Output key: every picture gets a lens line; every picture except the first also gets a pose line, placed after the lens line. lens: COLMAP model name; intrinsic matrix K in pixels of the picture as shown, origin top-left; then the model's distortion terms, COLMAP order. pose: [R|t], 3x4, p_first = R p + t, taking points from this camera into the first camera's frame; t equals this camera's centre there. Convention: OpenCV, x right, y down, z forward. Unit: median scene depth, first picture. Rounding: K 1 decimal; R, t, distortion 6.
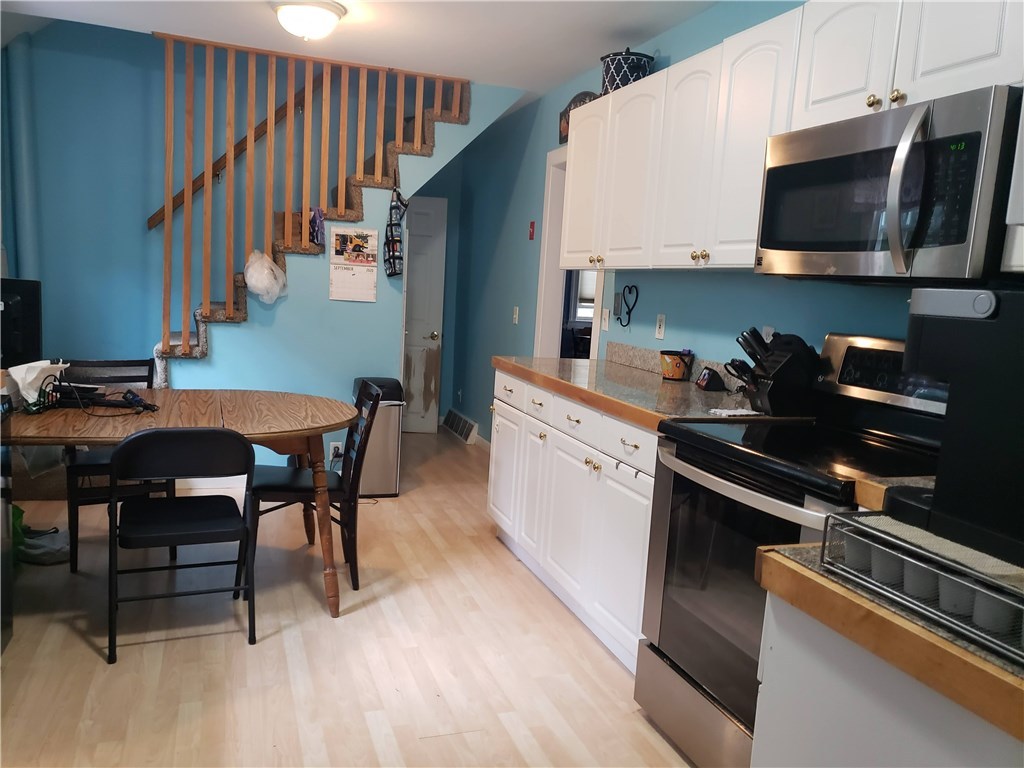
lens RADIAL K [[763.7, 0, 509.1], [0, 763.7, 380.9], [0, 0, 1]] dist [-0.004695, 0.006082]
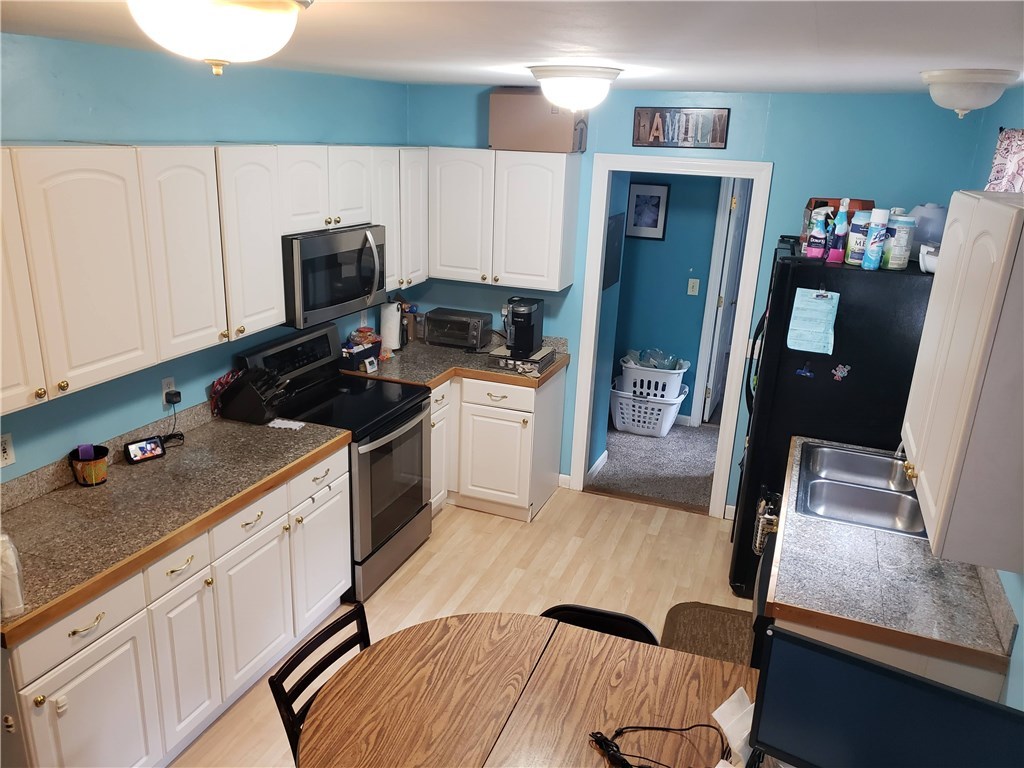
lens RADIAL K [[763.7, 0, 509.1], [0, 763.7, 380.9], [0, 0, 1]] dist [-0.004695, 0.006082]
pose [[-0.736224, -0.291270, 0.610849, -1.257311], [0.011062, 0.897337, 0.441208, -0.962423], [-0.676648, 0.331585, -0.657419, 2.376431]]
